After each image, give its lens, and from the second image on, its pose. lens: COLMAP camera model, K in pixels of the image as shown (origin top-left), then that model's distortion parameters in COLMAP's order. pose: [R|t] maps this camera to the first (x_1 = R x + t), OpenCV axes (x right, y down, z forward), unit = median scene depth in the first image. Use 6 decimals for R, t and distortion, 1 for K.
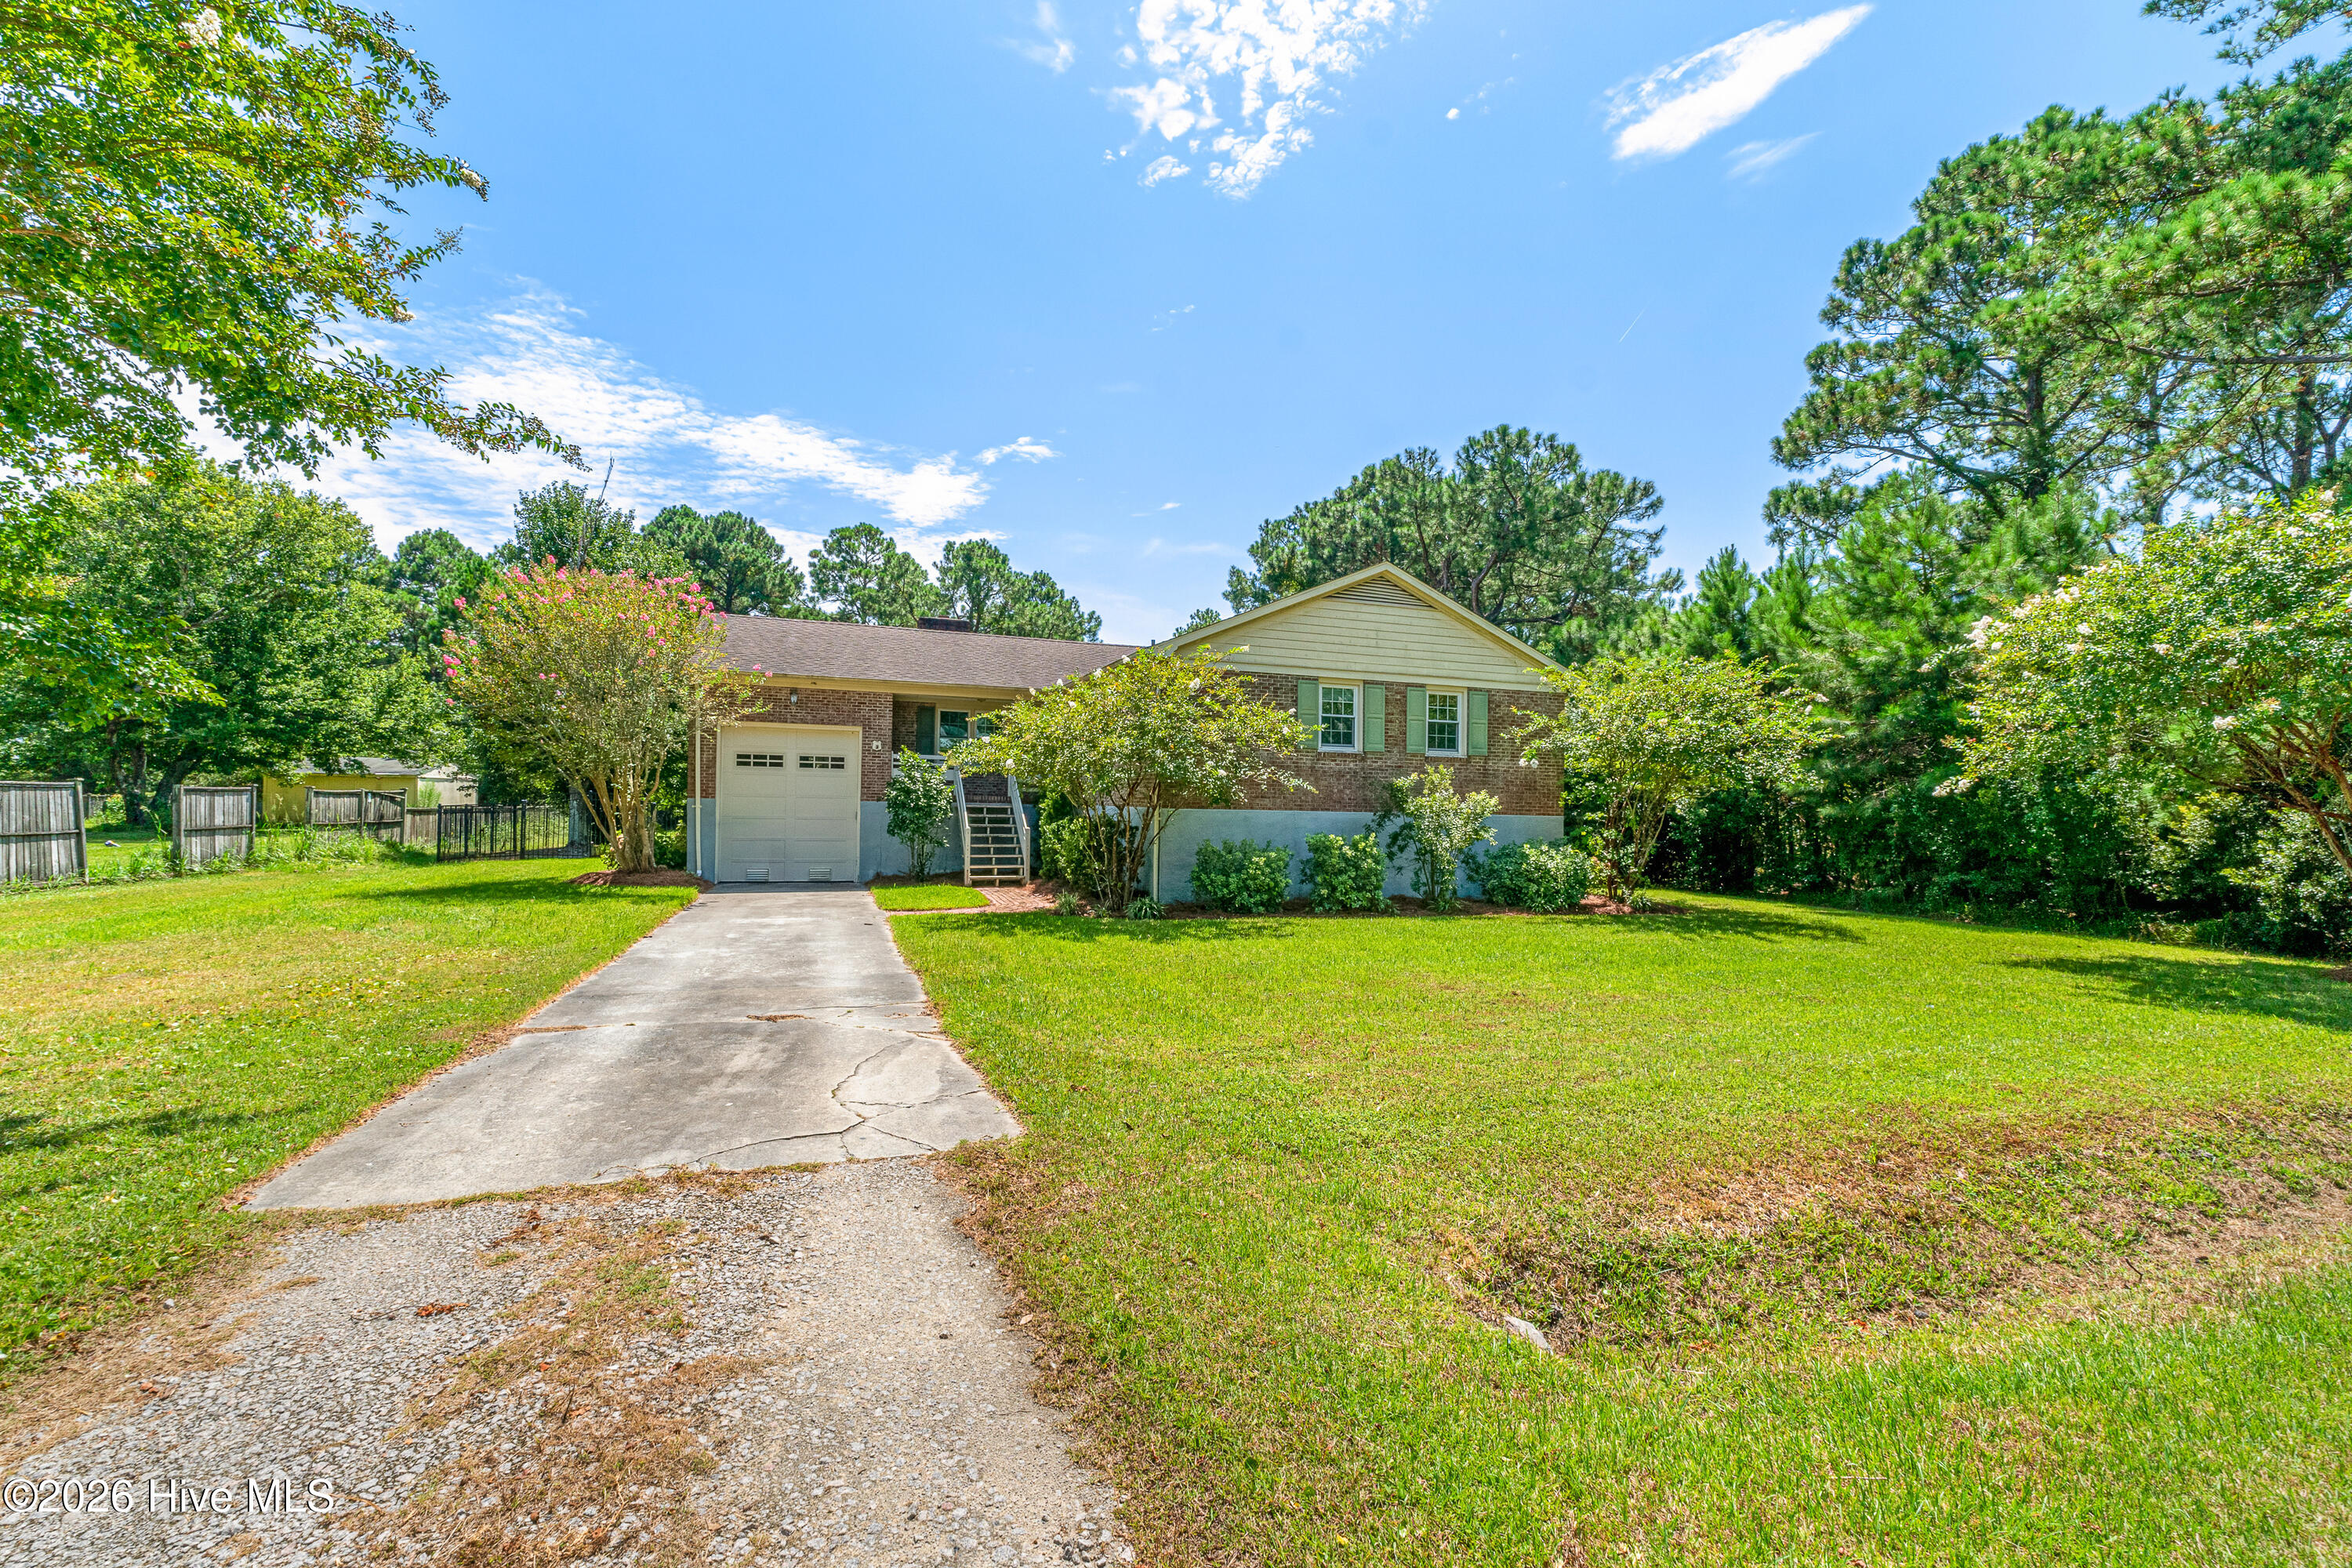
lens RADIAL K [[987.4, 0, 1184.5], [0, 987.4, 786.5], [0, 0, 1]] dist [0.007552, -0.000601]
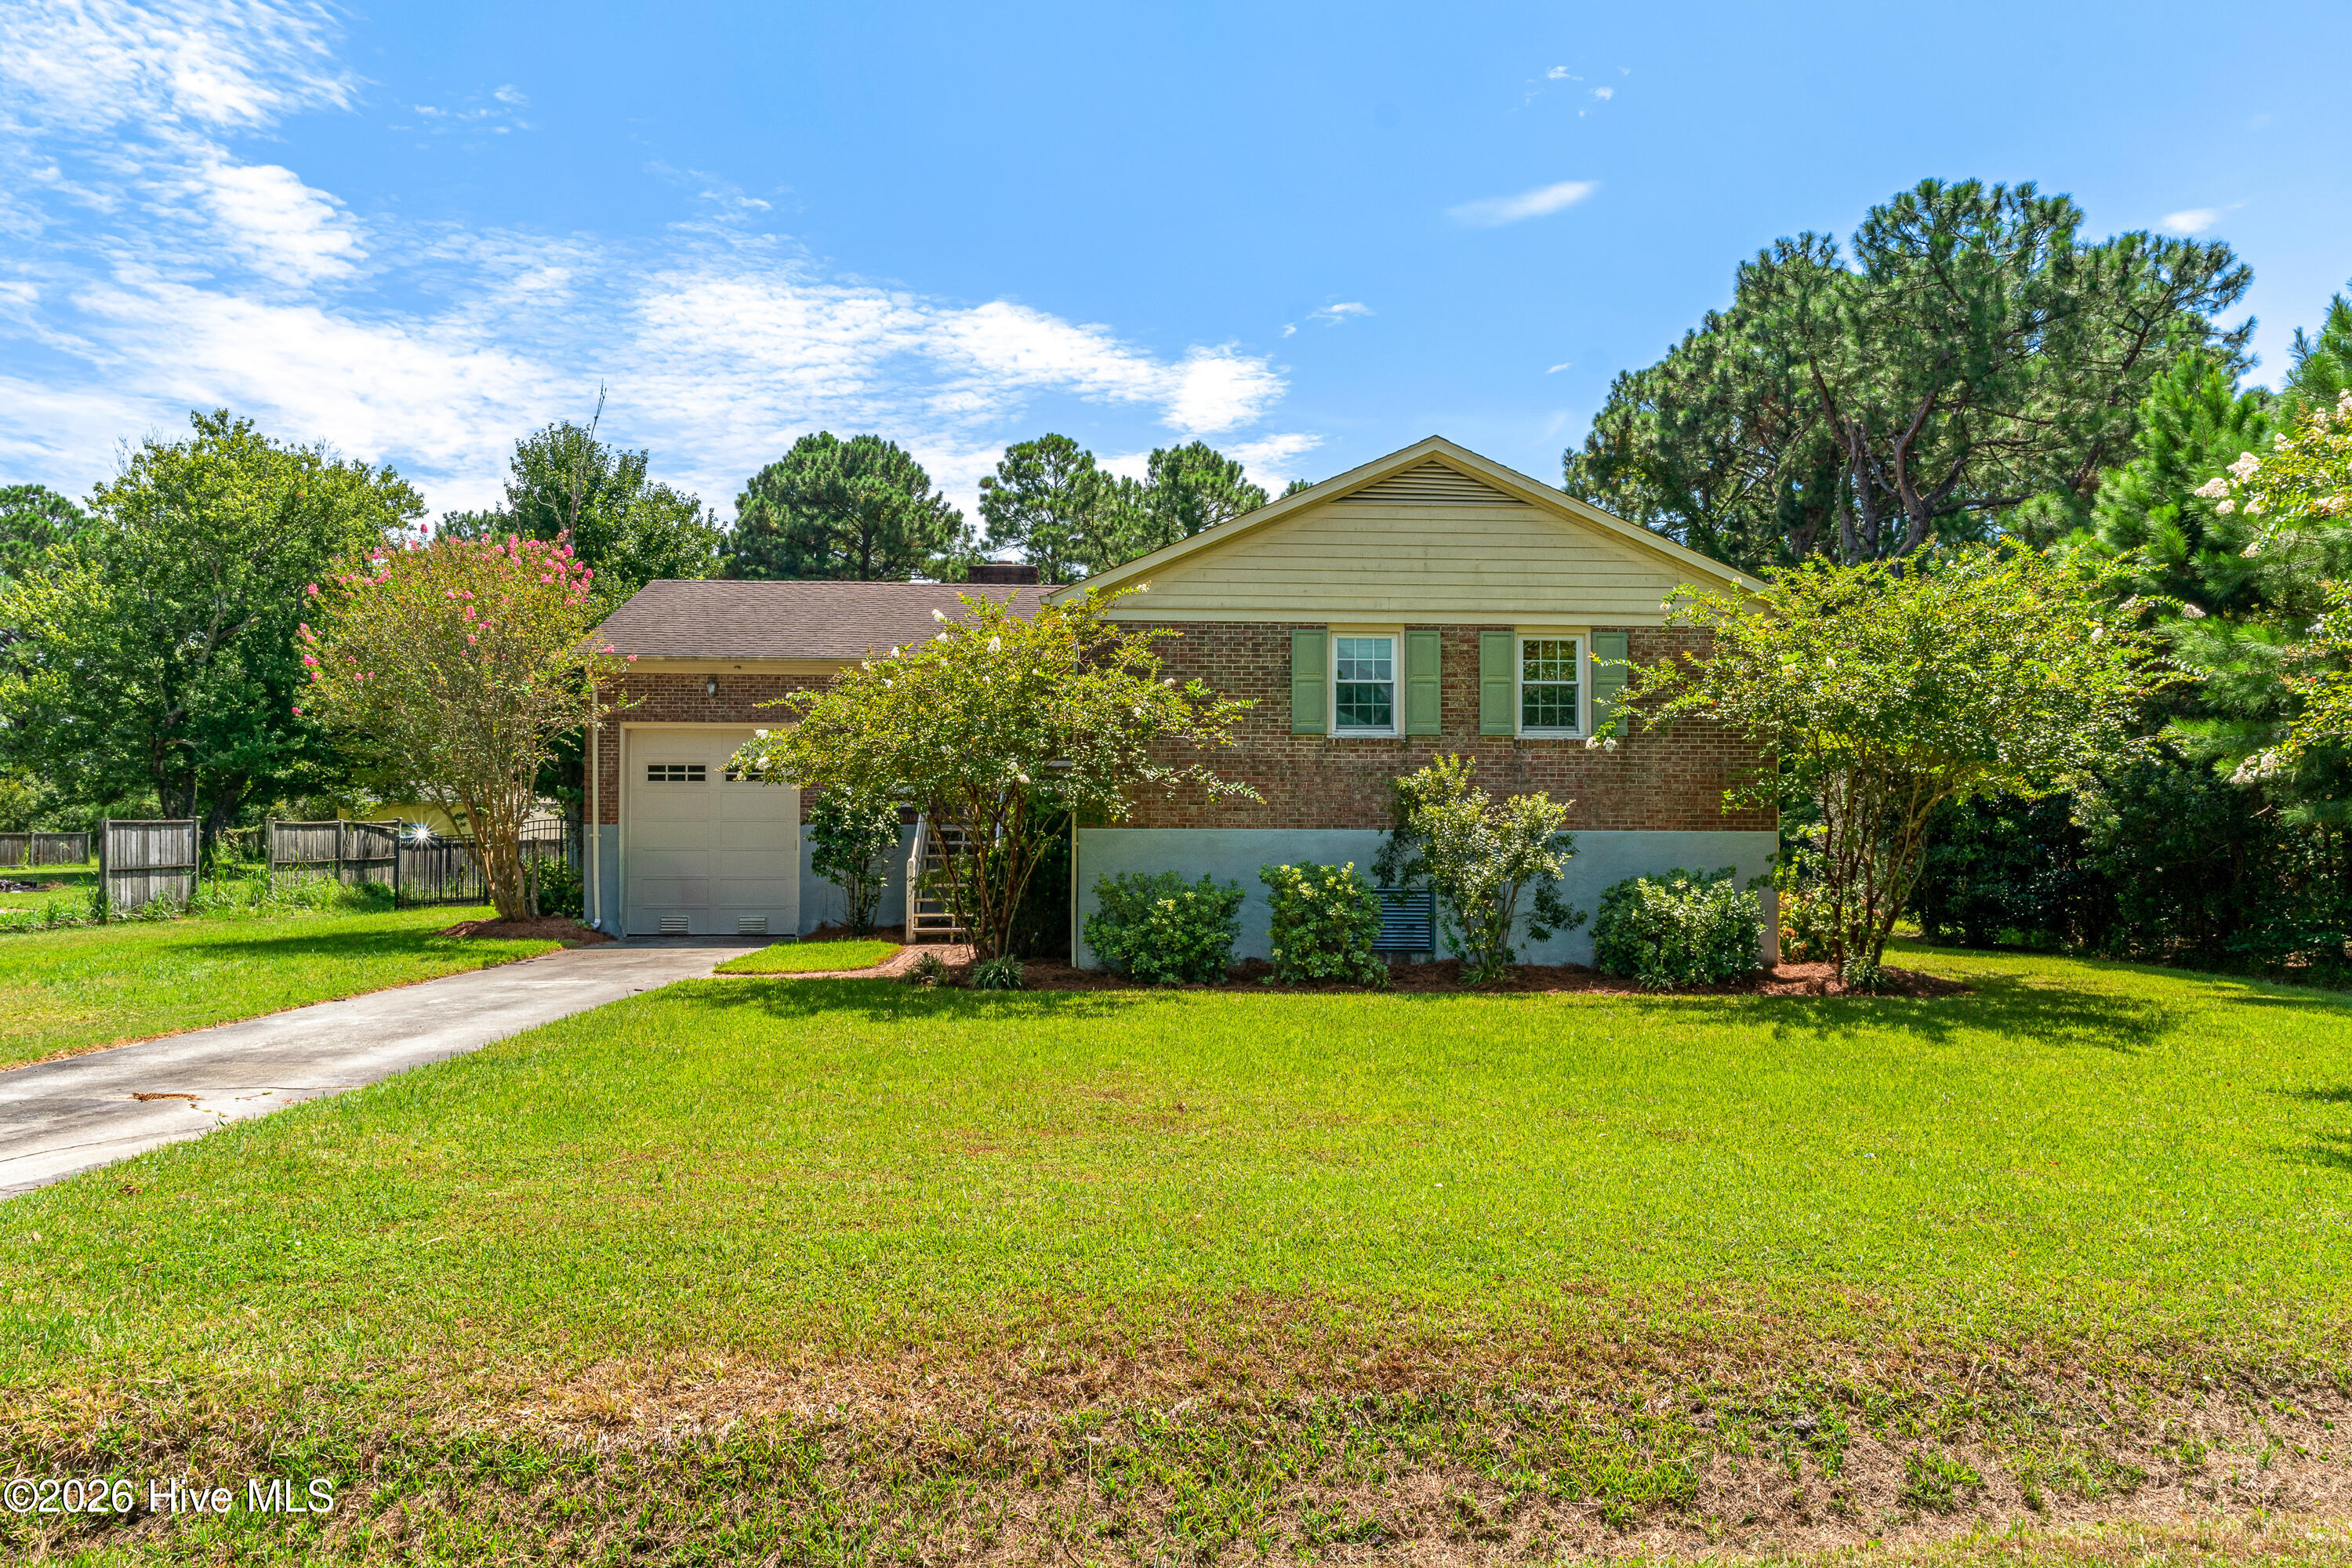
lens RADIAL K [[1480.9, 0, 1186.4], [0, 1480.9, 783.1], [0, 0, 1]] dist [-0.002811, -0.000207]
pose [[0.958791, -0.023830, -0.283112, 0.252755], [0.020893, 0.999692, -0.013392, 0.004466], [0.283344, 0.006925, 0.958993, 0.027830]]
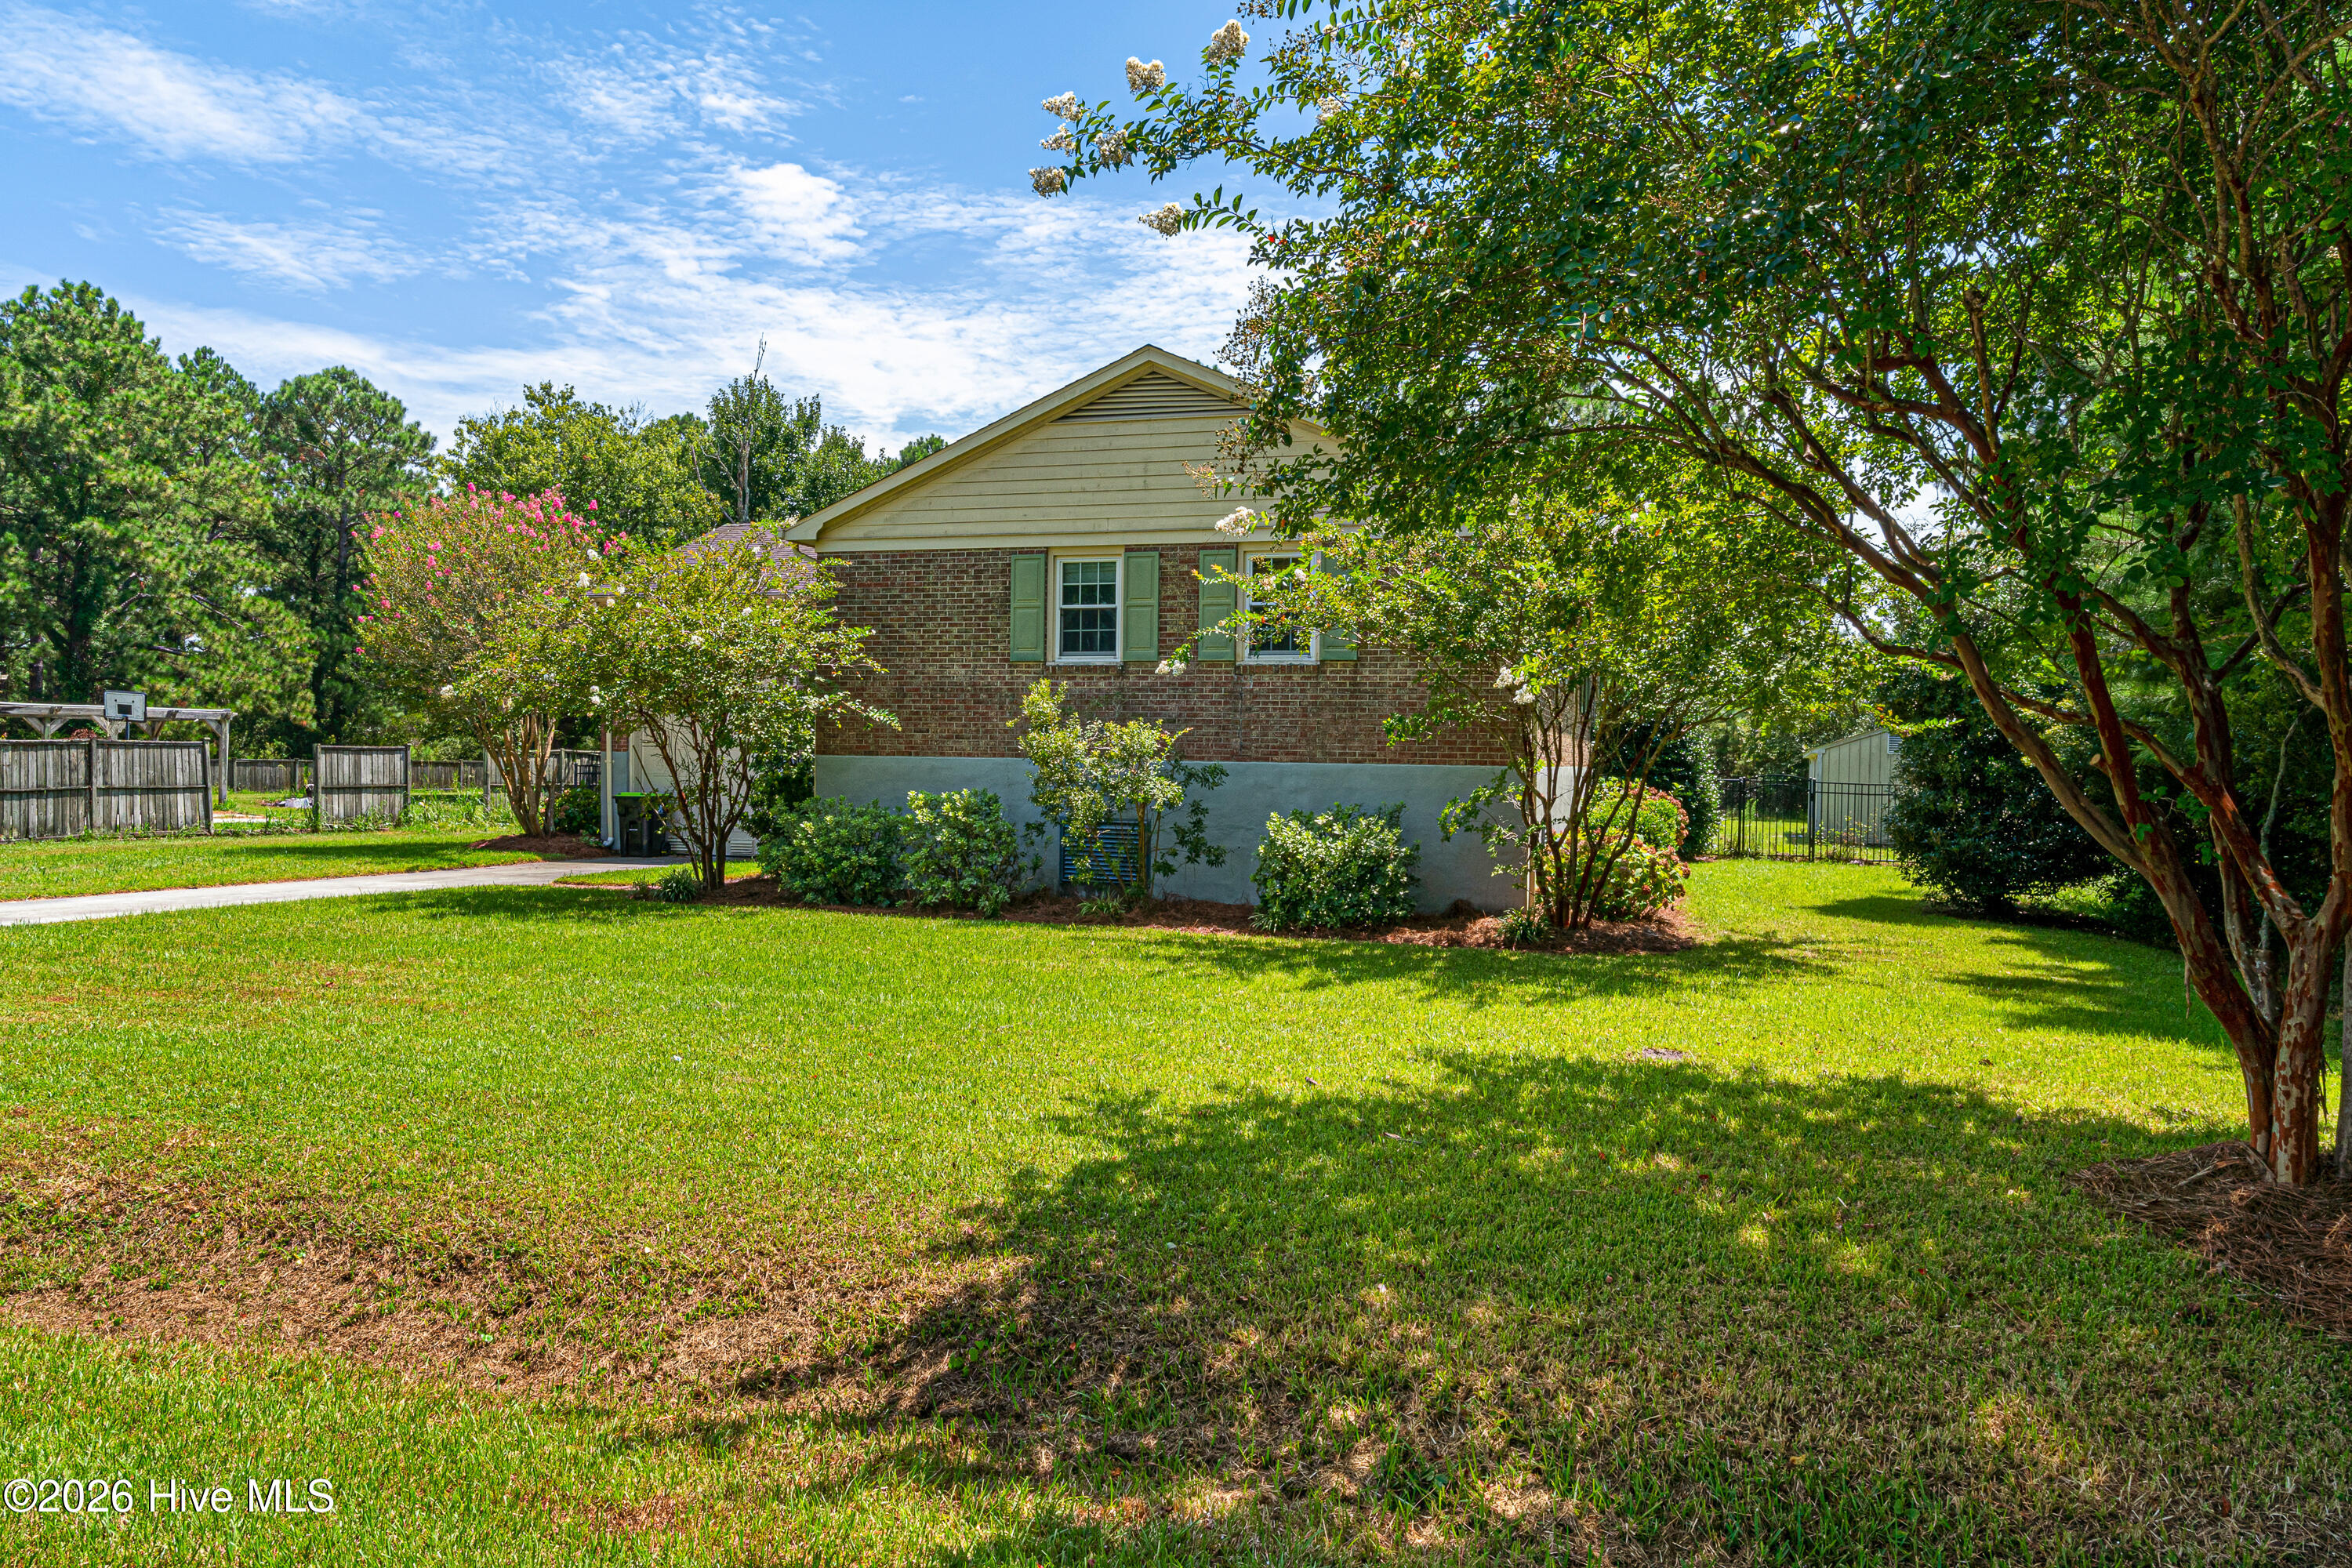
lens RADIAL K [[1532.7, 0, 1176.0], [0, 1532.7, 784.0], [0, 0, 1]] dist [-0.036357, -0.000313]
pose [[0.822337, 0.000801, -0.568999, 0.603659], [0.013000, 0.999711, 0.020197, 0.017956], [0.568852, -0.024006, 0.822090, 0.181678]]
